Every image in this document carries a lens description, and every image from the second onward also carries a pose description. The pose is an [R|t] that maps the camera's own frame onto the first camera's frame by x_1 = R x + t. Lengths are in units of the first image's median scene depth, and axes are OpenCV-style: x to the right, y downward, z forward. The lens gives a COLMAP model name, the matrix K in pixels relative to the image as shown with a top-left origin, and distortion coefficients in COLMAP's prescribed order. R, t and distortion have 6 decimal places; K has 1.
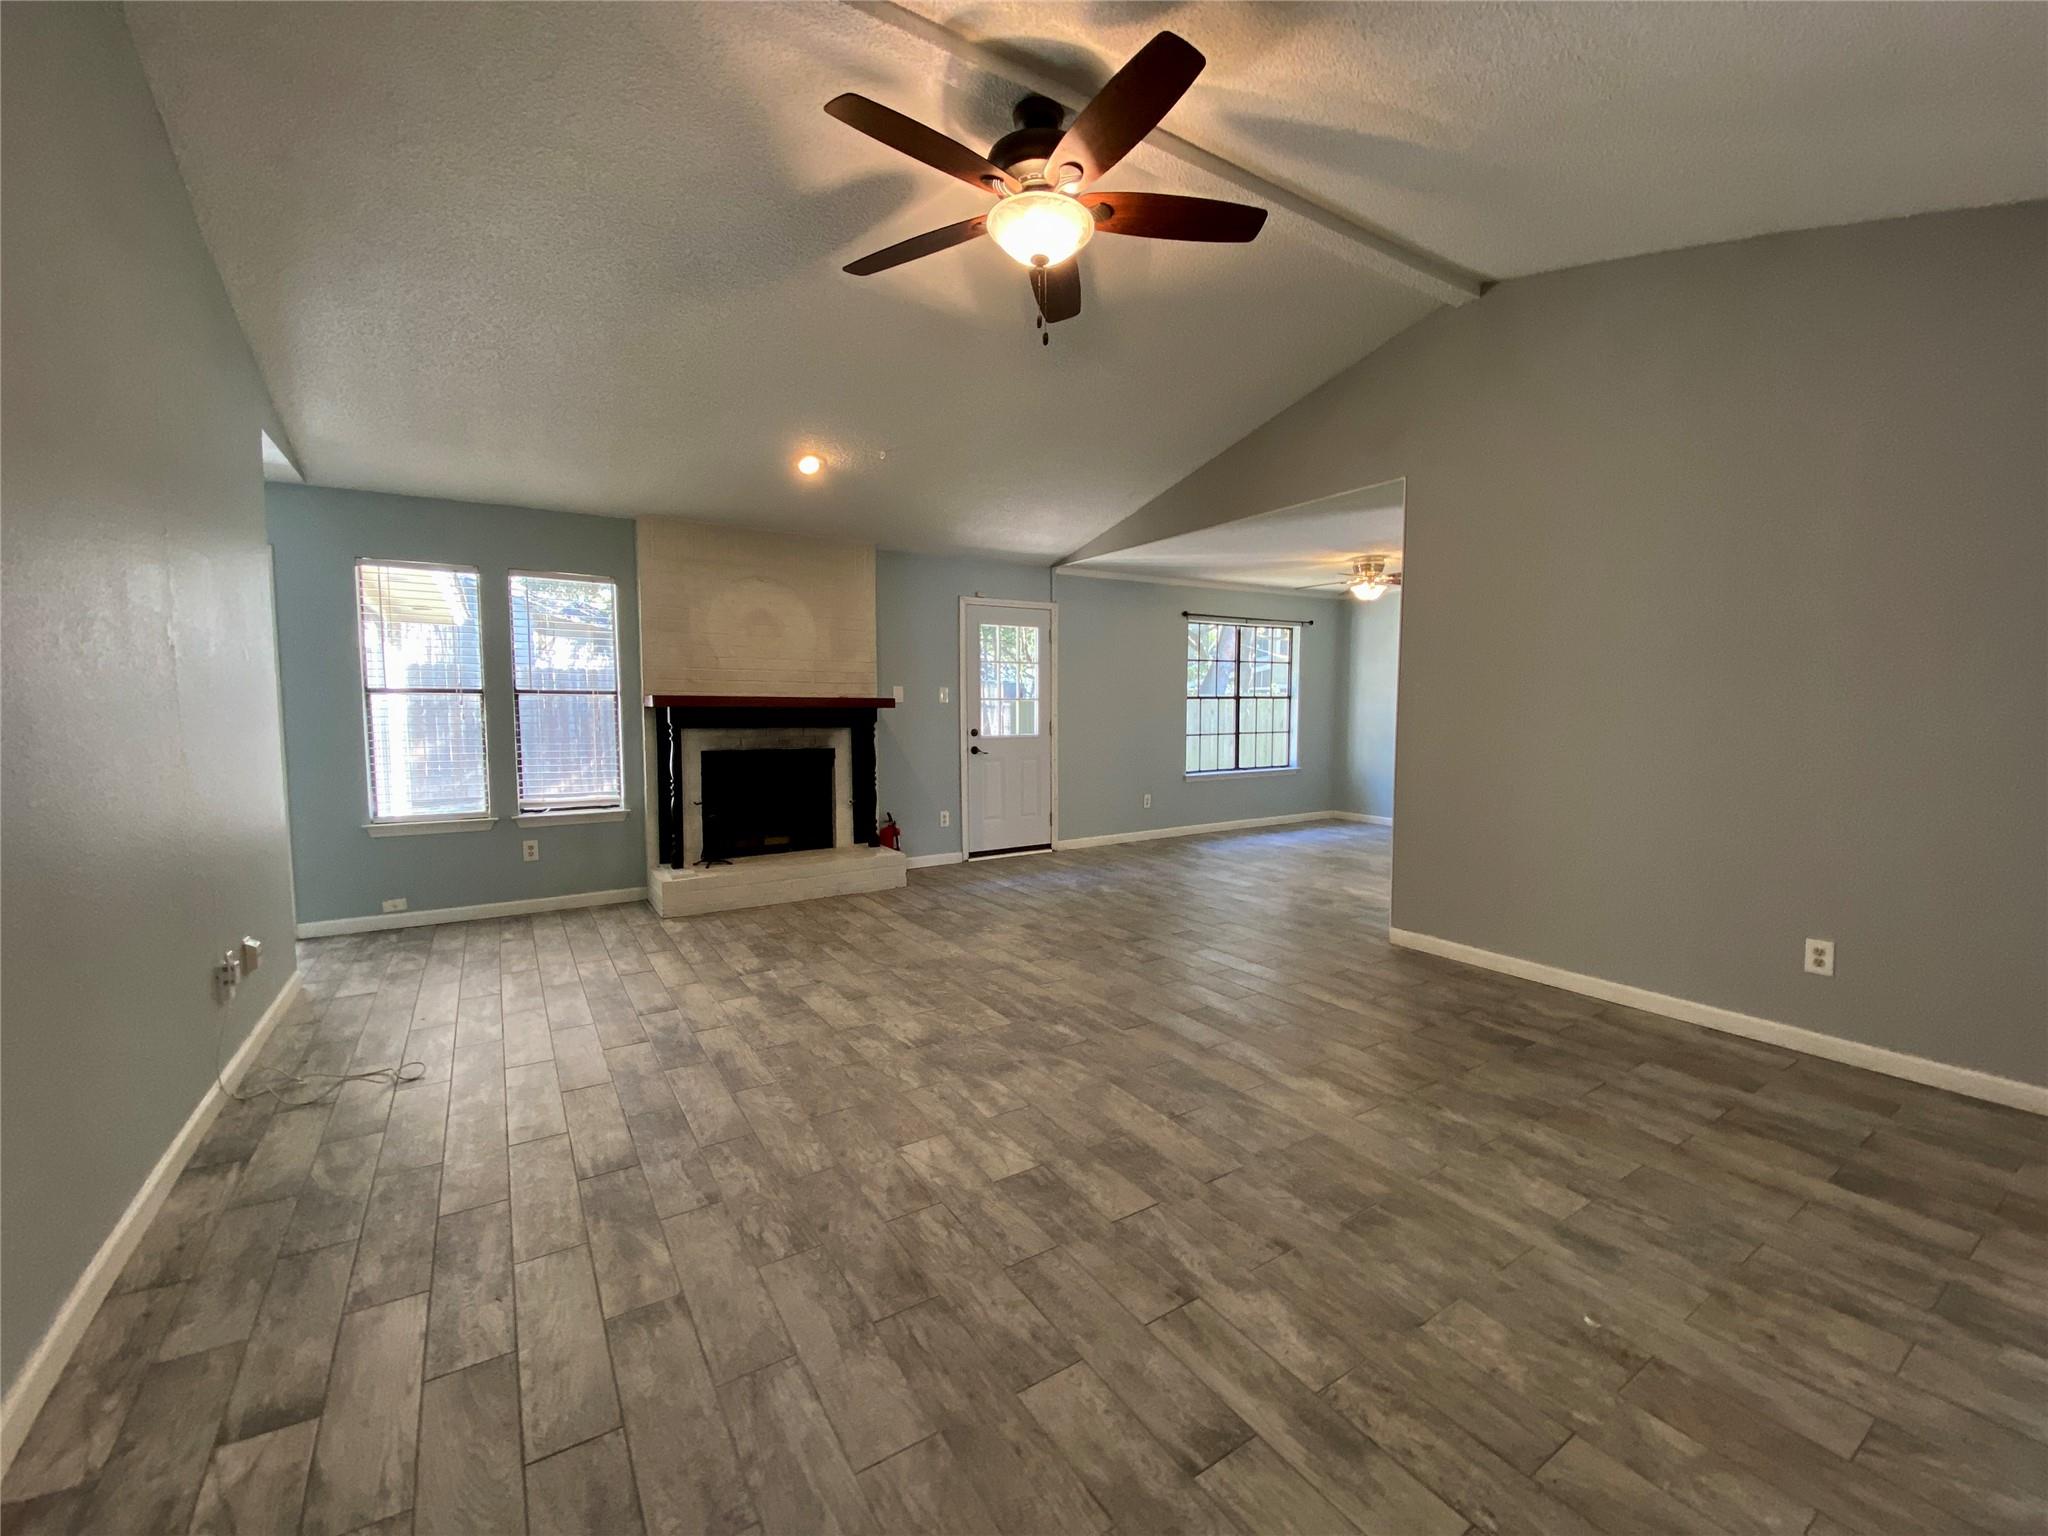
lens RADIAL K [[843.6, 0, 1022.8], [0, 843.6, 771.3], [0, 0, 1]] dist [0.011699, -0.015745]
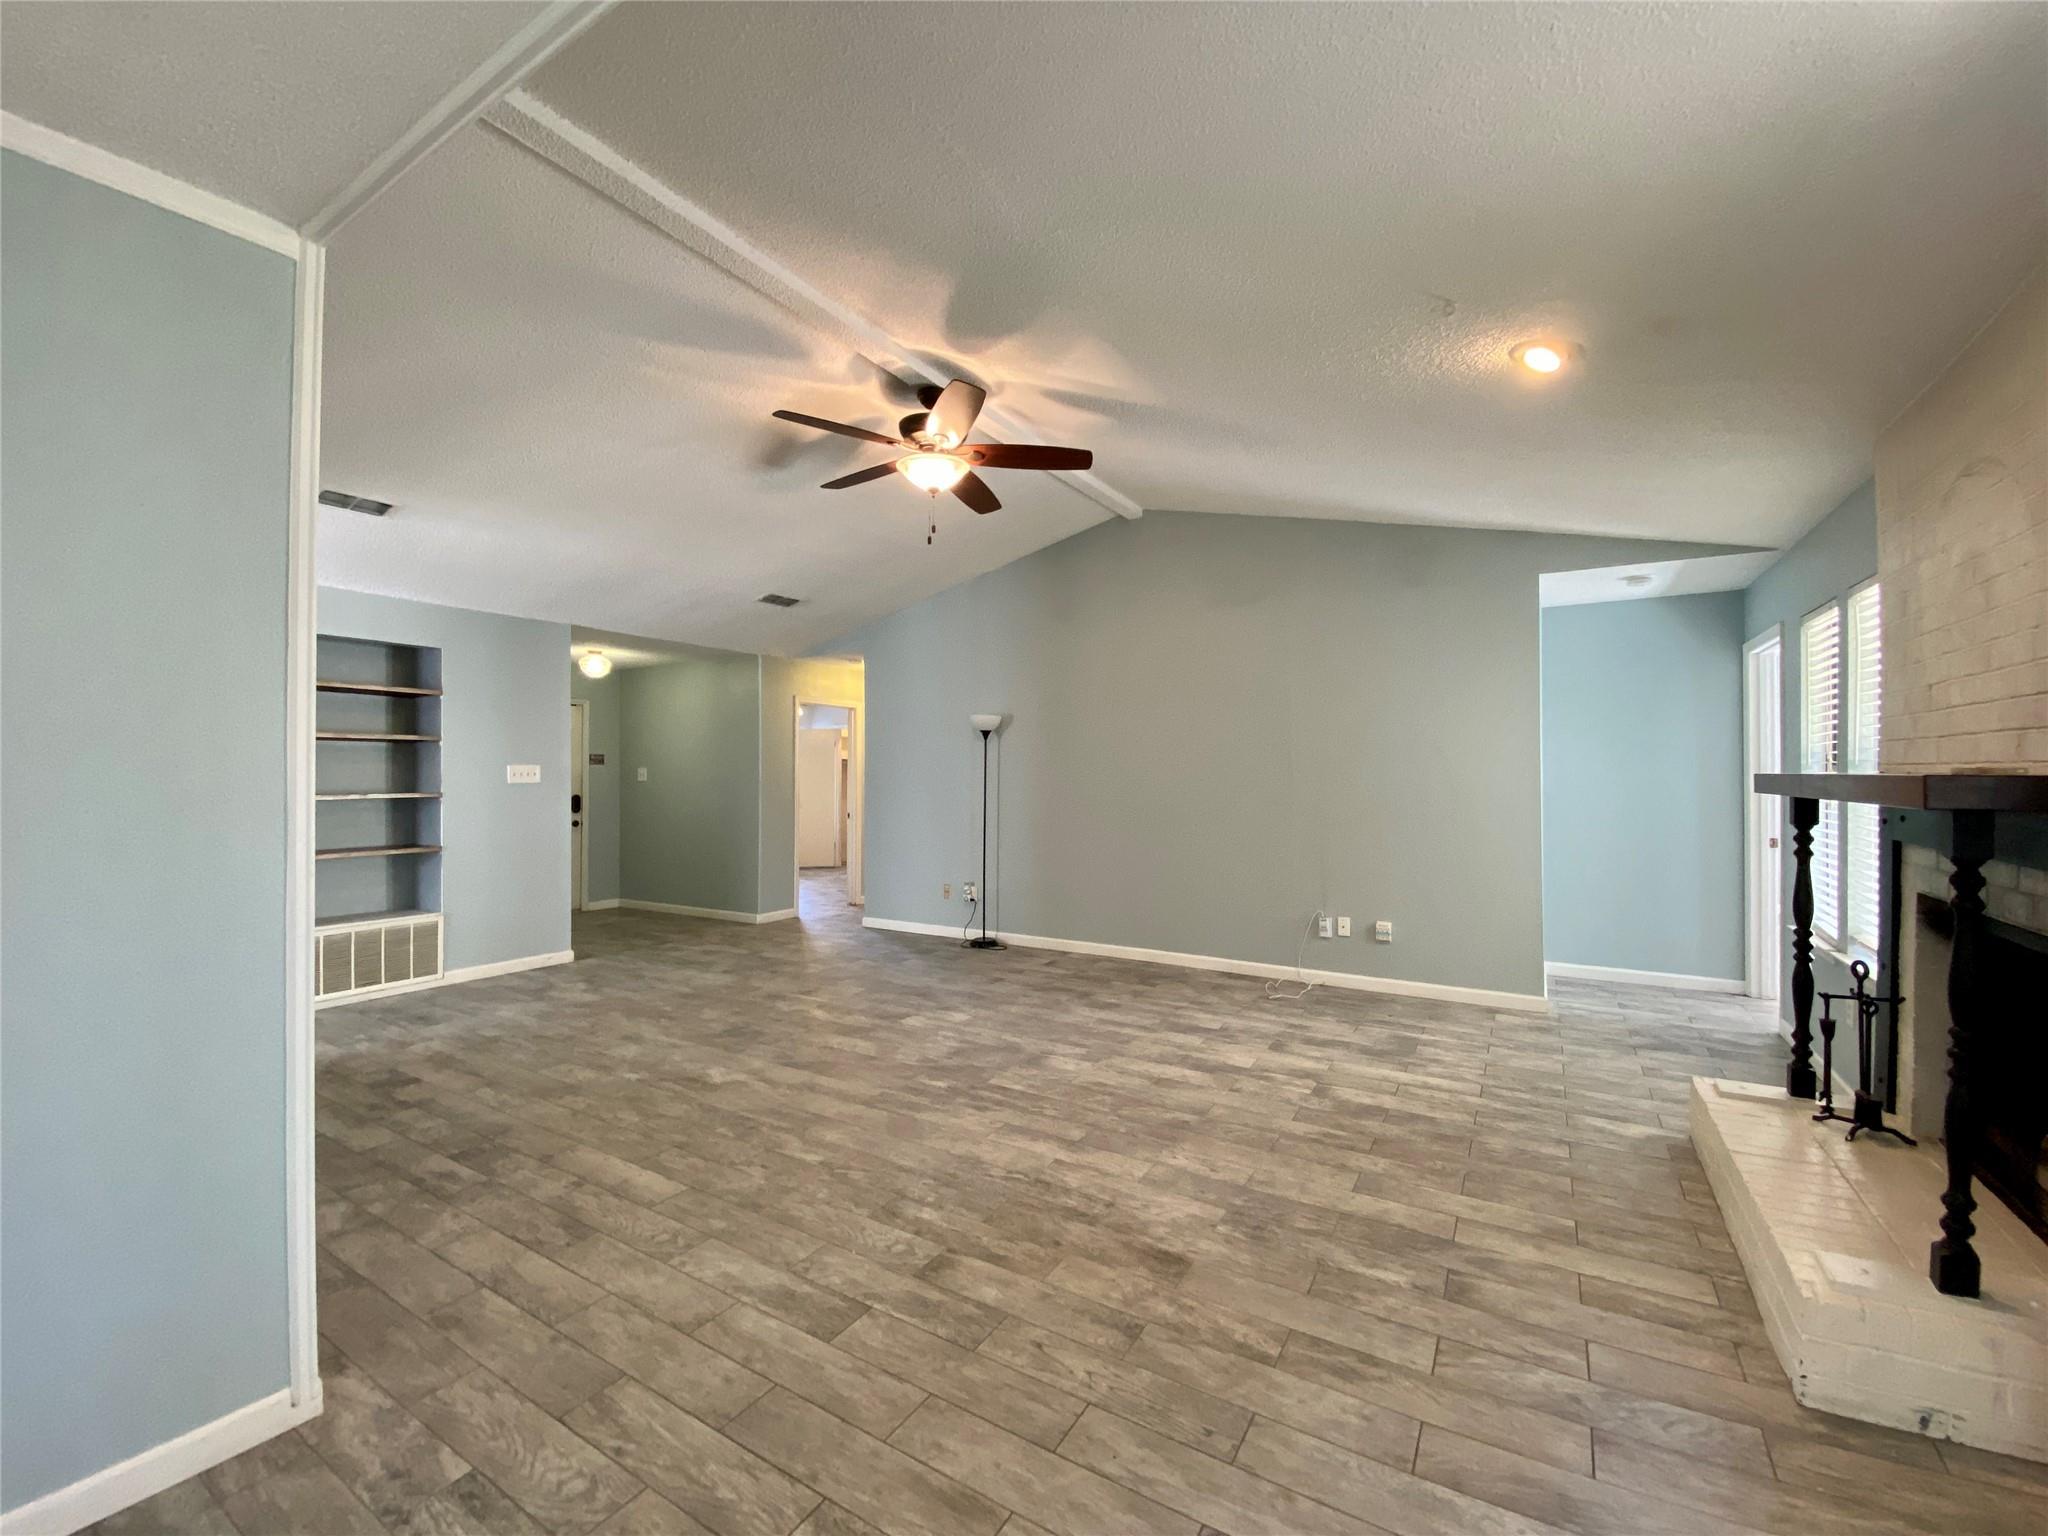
lens RADIAL K [[815.2, 0, 1046.2], [0, 815.2, 760.6], [0, 0, 1]] dist [-0.000160, -0.009921]
pose [[-0.887161, -0.005033, -0.461433, 0.427069], [-0.035928, 0.997659, 0.058194, -0.187874], [0.460059, 0.068206, -0.885265, 2.028690]]
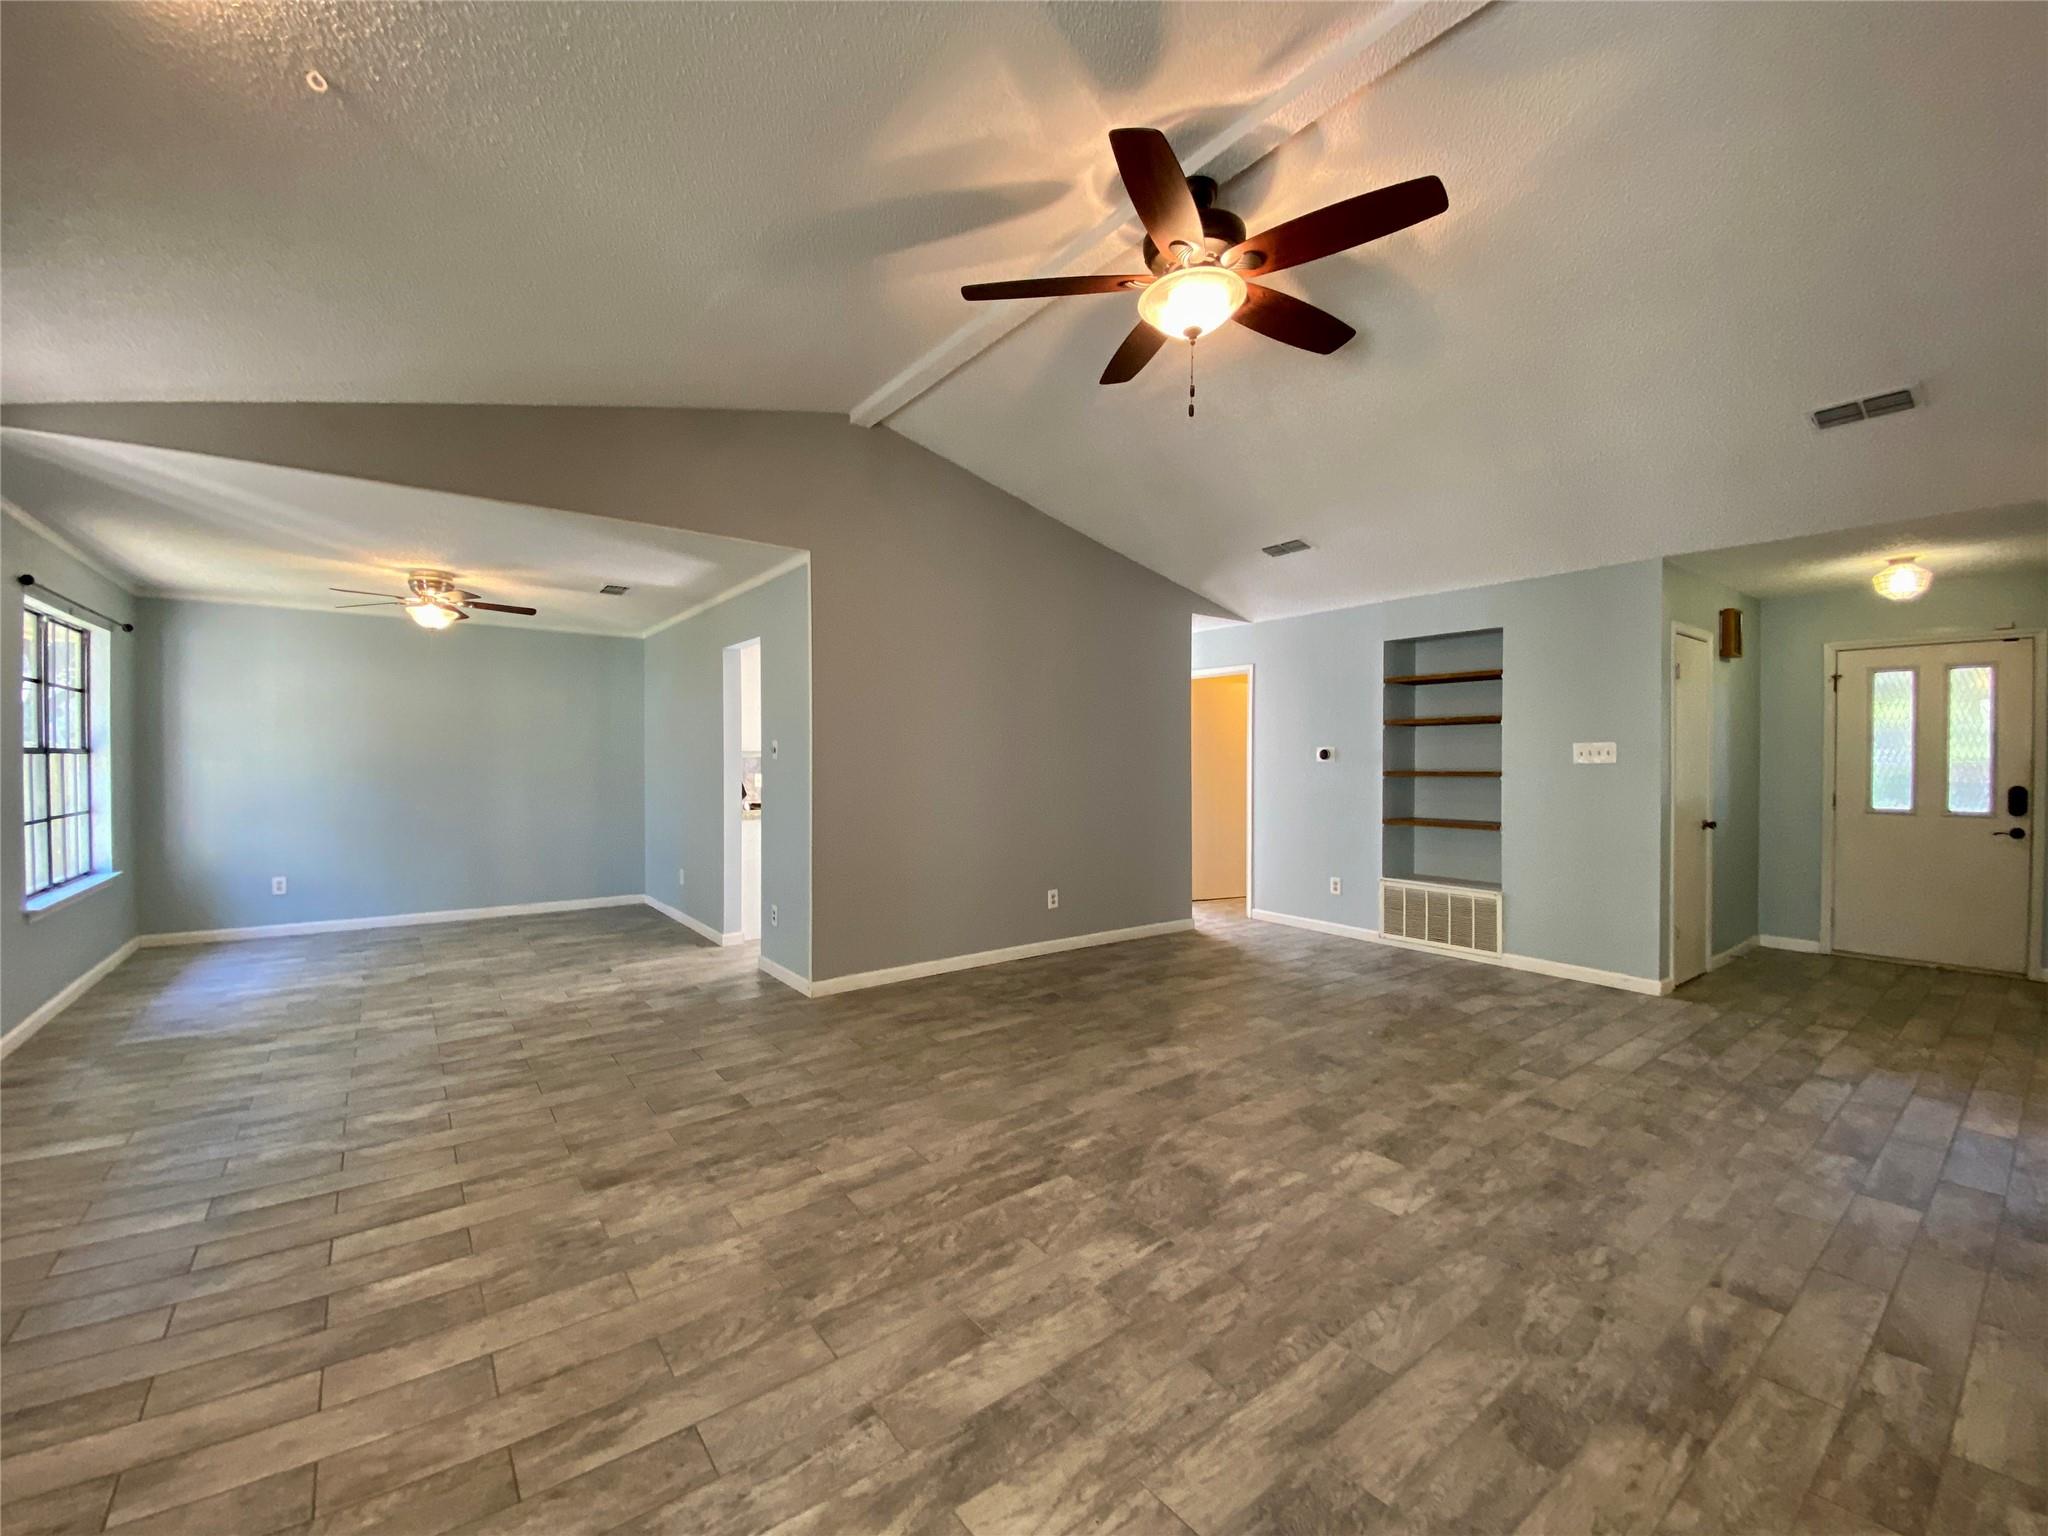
lens RADIAL K [[843.6, 0, 1022.8], [0, 843.6, 771.3], [0, 0, 1]] dist [0.011699, -0.015745]
pose [[-0.093183, -0.022533, 0.995394, -0.827711], [0.081213, 0.996240, 0.030155, -0.111814], [-0.992331, 0.083649, -0.091002, 1.132686]]
